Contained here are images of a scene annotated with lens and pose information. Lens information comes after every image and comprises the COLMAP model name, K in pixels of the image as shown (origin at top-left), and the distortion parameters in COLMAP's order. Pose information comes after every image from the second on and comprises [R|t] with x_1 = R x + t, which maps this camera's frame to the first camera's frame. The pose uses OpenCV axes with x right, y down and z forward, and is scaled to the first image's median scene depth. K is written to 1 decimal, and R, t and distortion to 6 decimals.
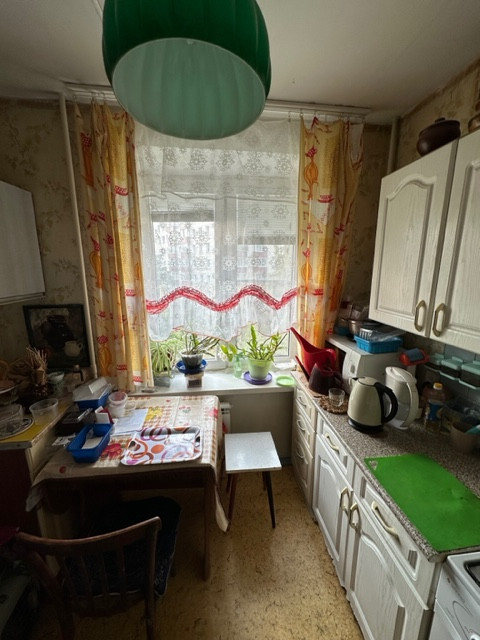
lens RADIAL K [[255.6, 0, 241.2], [0, 255.6, 320.6], [0, 0, 1]] dist [-0.002389, 0.000218]
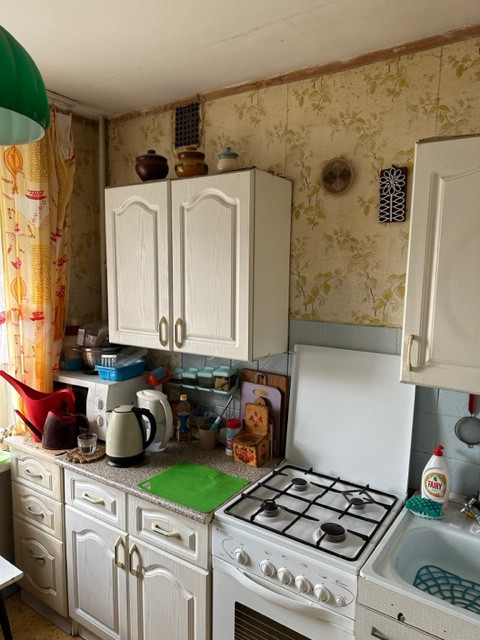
lens RADIAL K [[449.1, 0, 240.0], [0, 449.1, 320.0], [0, 0, 1]] dist [0.006359, -0.000290]
pose [[0.652752, -0.069565, 0.754371, -0.381265], [0.141119, 0.989511, -0.030860, 0.028399], [-0.744312, 0.126600, 0.655722, -0.359050]]
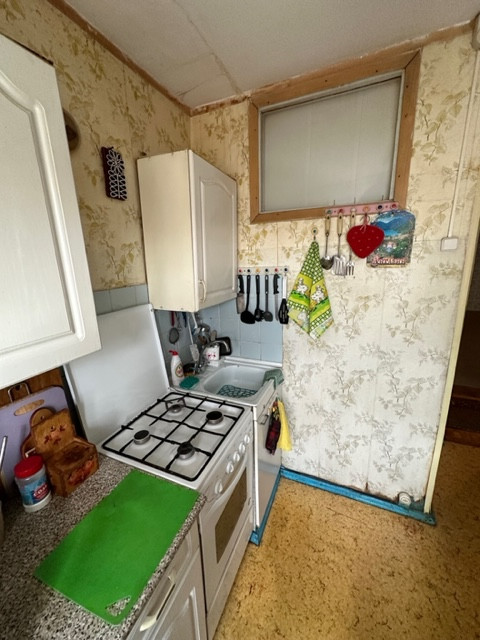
lens RADIAL K [[255.6, 0, 241.2], [0, 255.6, 320.6], [0, 0, 1]] dist [-0.002389, 0.000218]
pose [[-0.873865, -0.087245, 0.478277, 0.047433], [0.133744, 0.902668, 0.409027, -0.146592], [-0.467411, 0.421401, -0.777141, 0.765908]]
